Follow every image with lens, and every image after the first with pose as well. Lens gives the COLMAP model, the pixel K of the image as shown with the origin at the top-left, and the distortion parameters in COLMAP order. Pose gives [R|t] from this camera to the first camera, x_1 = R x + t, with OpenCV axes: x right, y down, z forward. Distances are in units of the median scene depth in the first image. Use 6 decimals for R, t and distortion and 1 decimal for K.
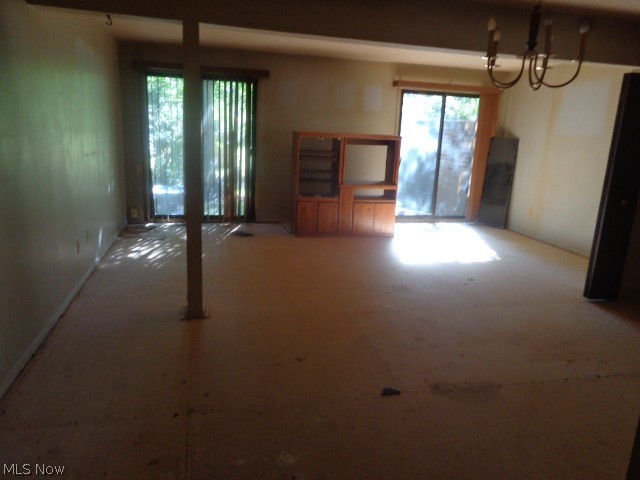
lens RADIAL K [[490.0, 0, 318.2], [0, 490.0, 238.9], [0, 0, 1]] dist [0.002428, 0.012039]
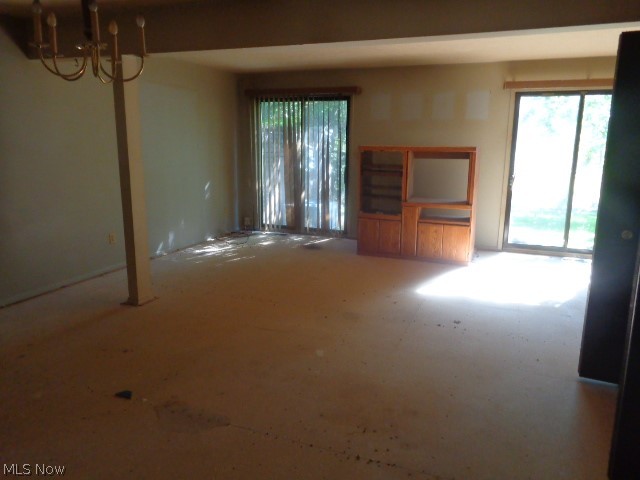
lens RADIAL K [[490.0, 0, 319.0], [0, 490.0, 240.8], [0, 0, 1]] dist [0.002428, 0.012039]
pose [[0.814340, 0.080326, -0.574803, 0.428550], [-0.102872, 0.994672, -0.006741, -0.015673], [0.571199, 0.064620, 0.818264, 0.157638]]
